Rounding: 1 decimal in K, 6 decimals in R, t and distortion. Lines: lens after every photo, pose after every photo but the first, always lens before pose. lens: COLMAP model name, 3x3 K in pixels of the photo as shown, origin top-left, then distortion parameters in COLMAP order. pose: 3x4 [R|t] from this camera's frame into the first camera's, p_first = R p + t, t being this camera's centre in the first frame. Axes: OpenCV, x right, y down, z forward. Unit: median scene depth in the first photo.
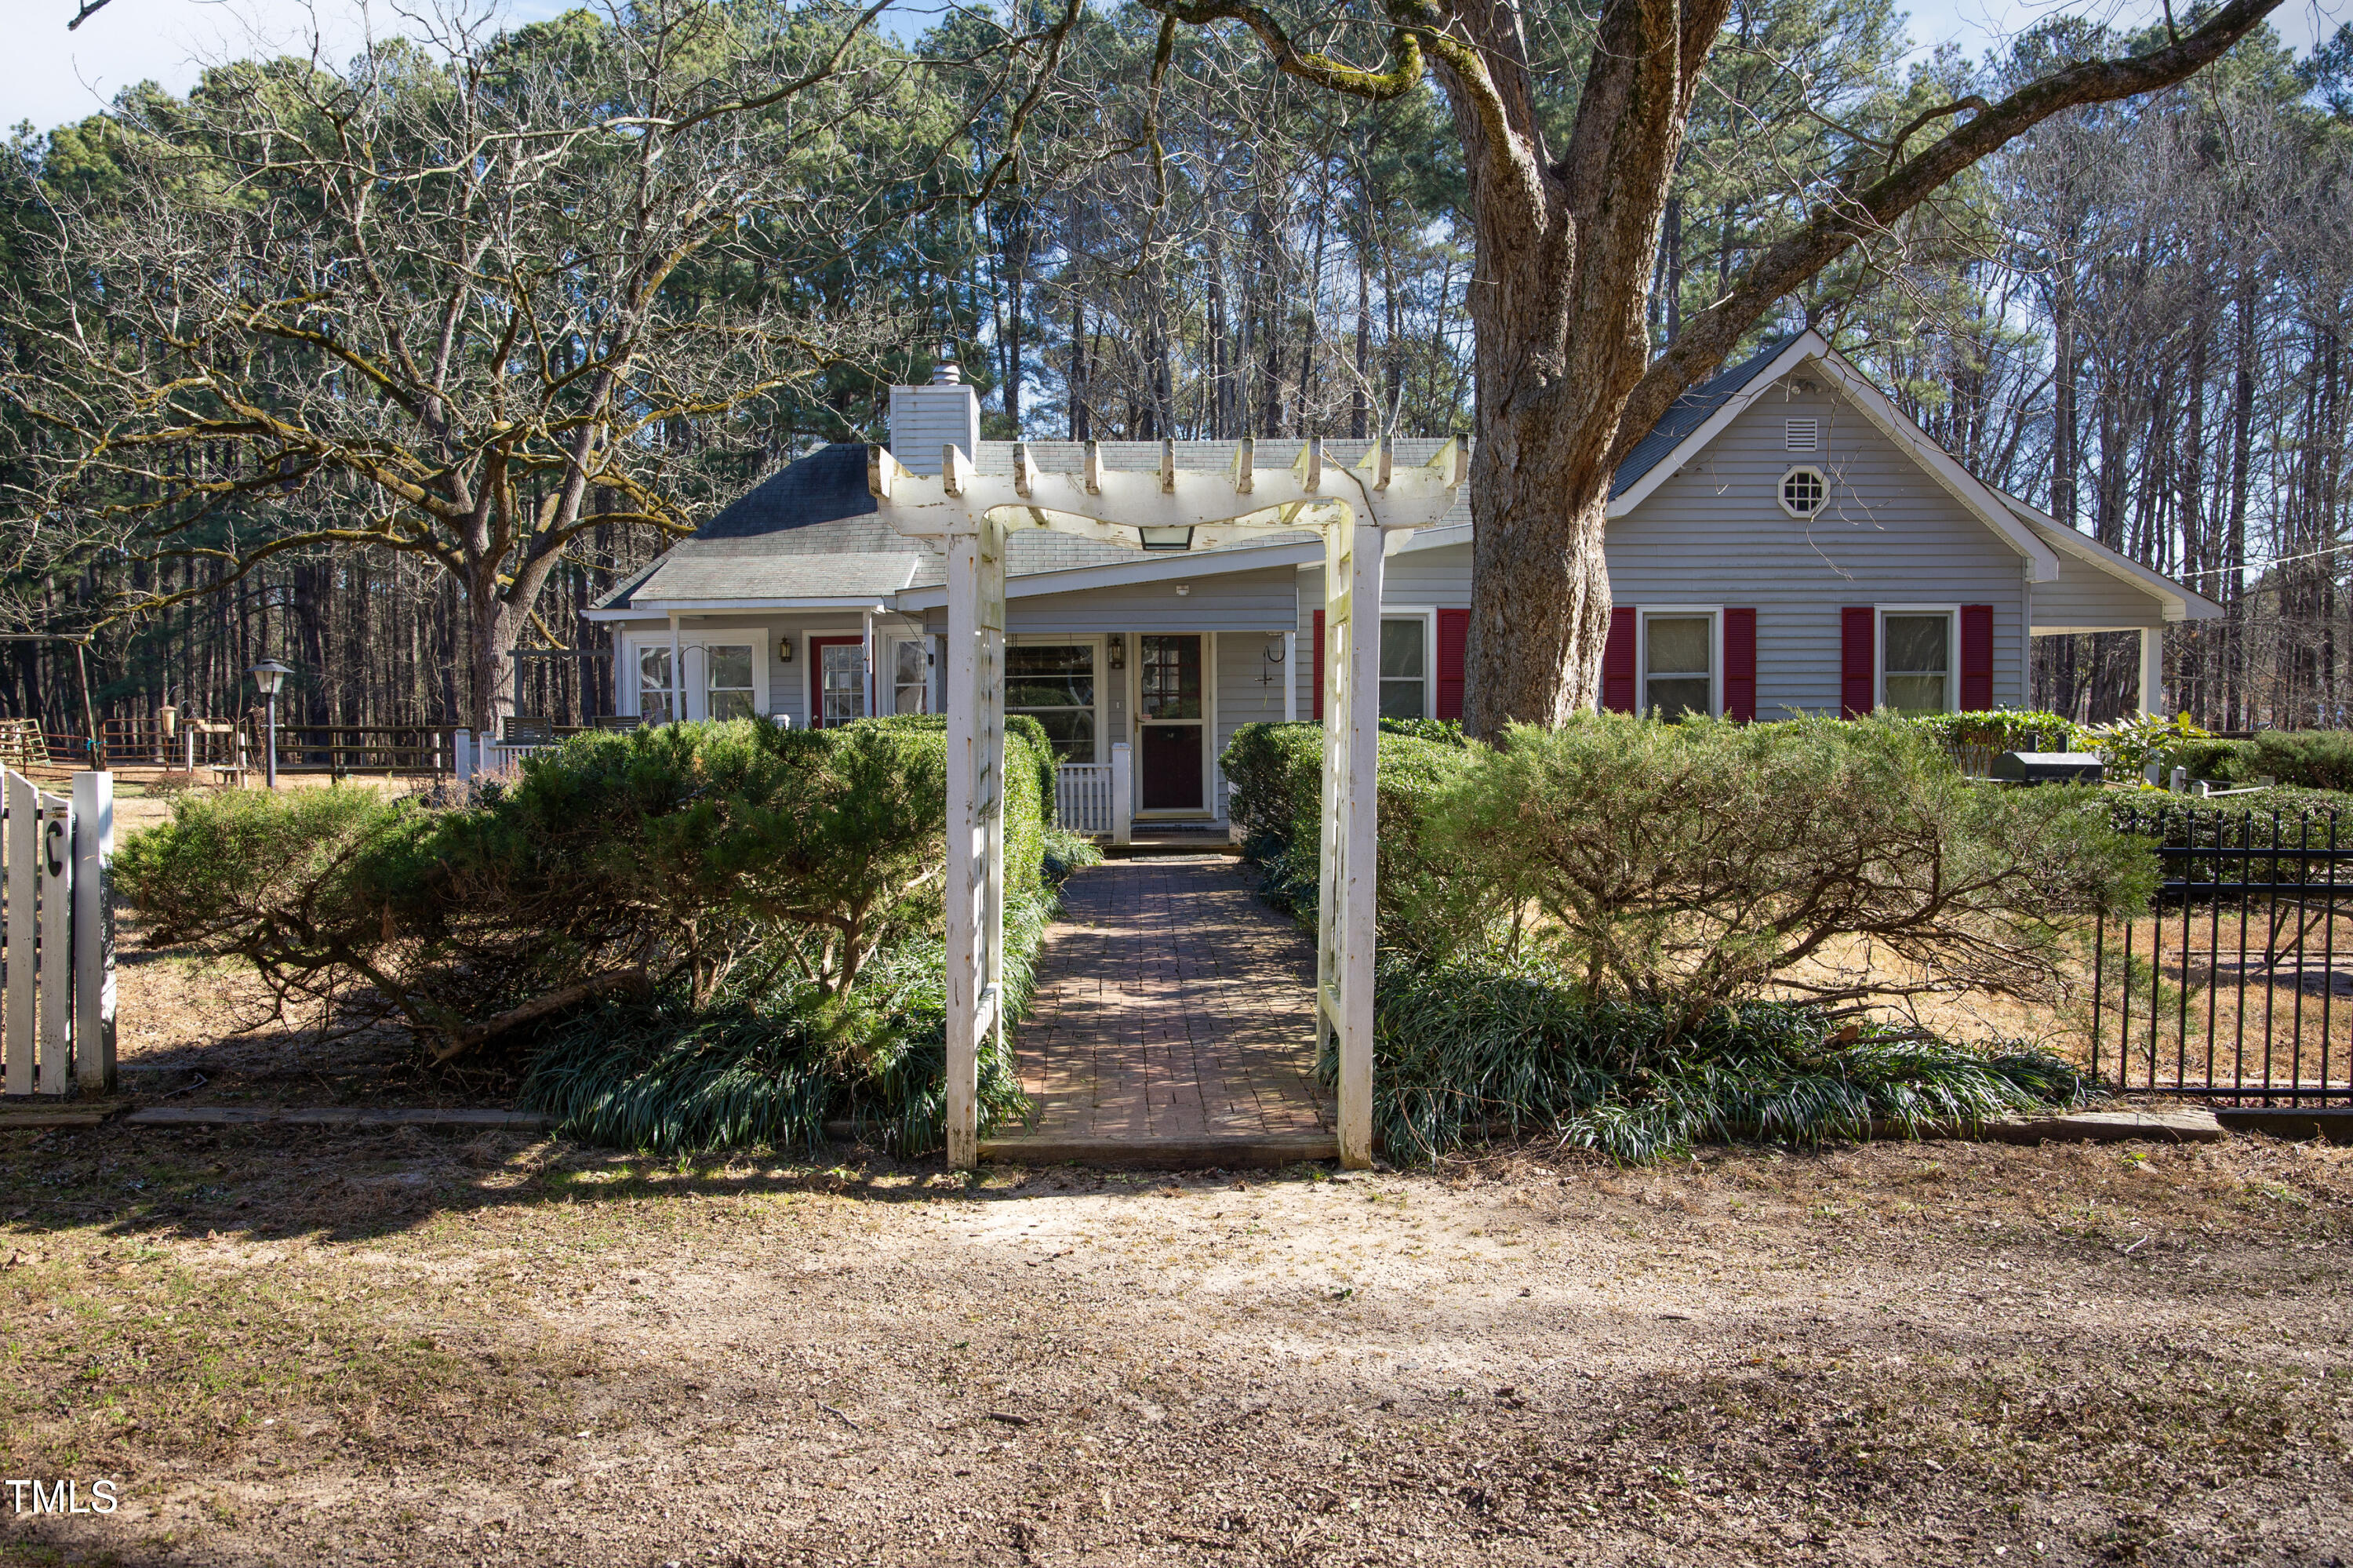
lens RADIAL K [[1976.9, 0, 1176.3], [0, 1976.9, 793.2], [0, 0, 1]] dist [-0.000886, -0.005025]
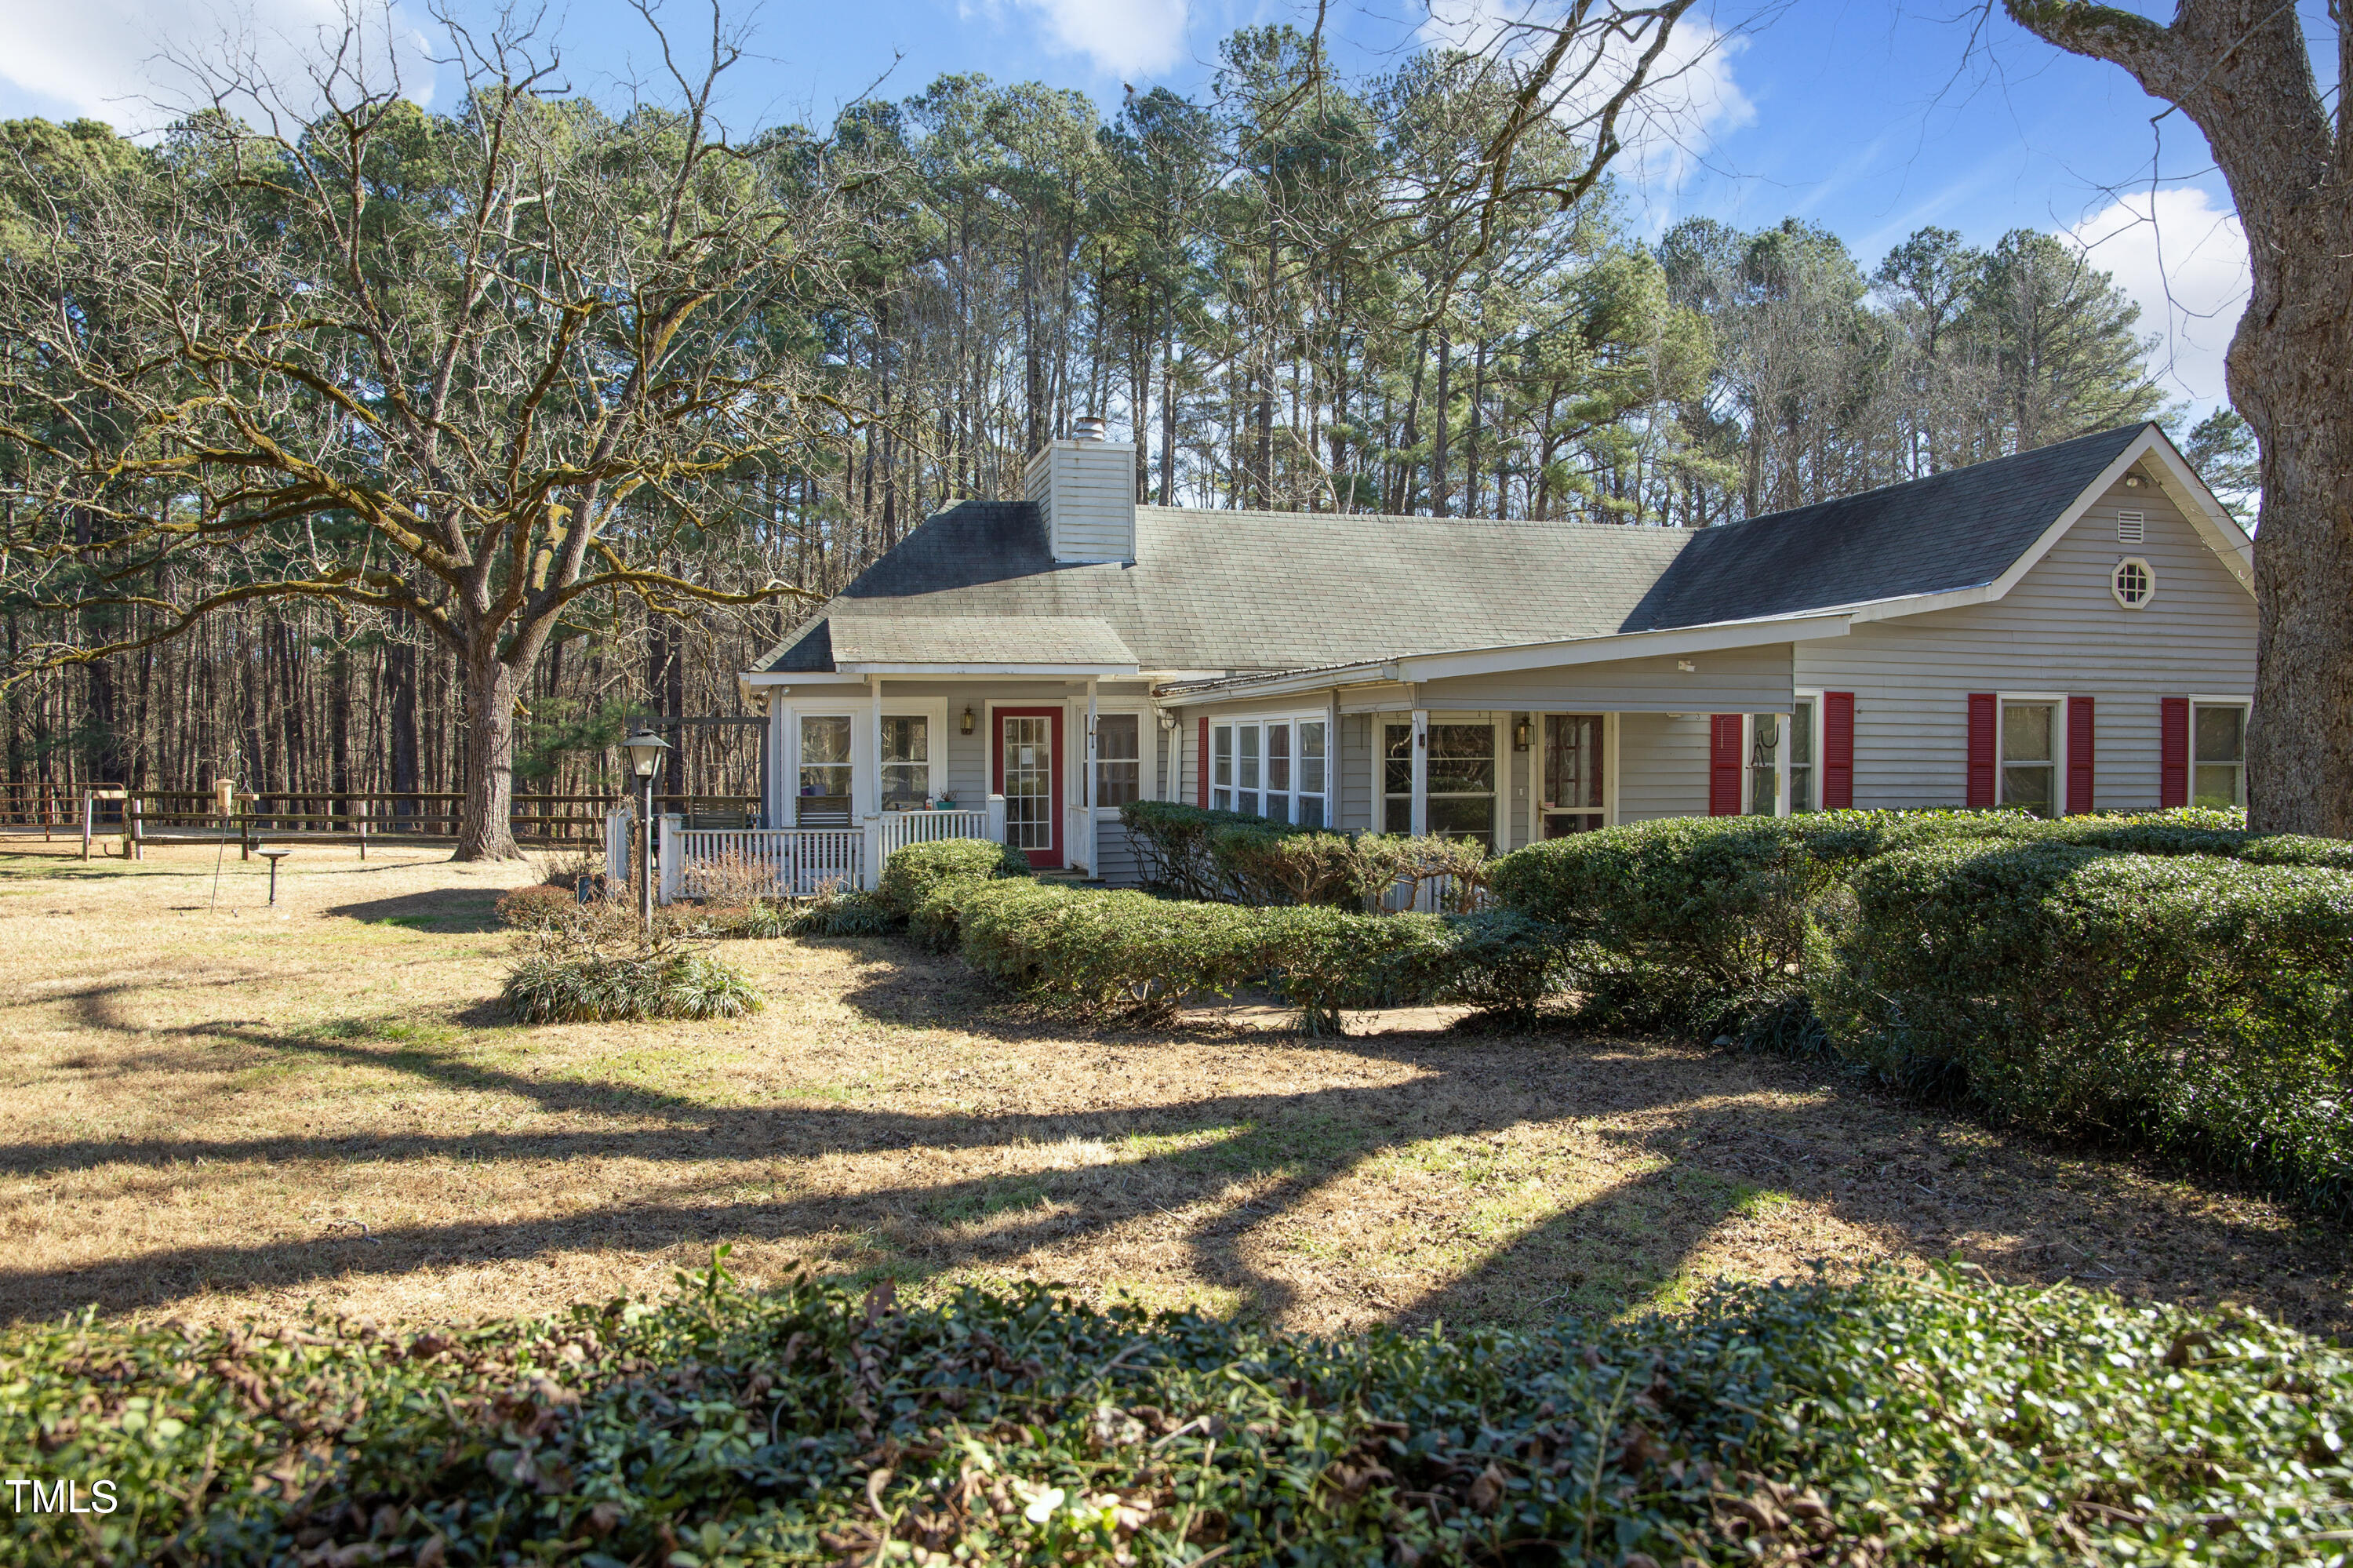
lens RADIAL K [[1629.9, 0, 1179.0], [0, 1629.9, 773.5], [0, 0, 1]] dist [-0.027918, 0.005755]
pose [[0.971784, 0.005785, 0.235801, -0.279605], [0.003234, 0.999278, -0.037842, -0.019610], [-0.235849, 0.037537, 0.971064, 0.247500]]
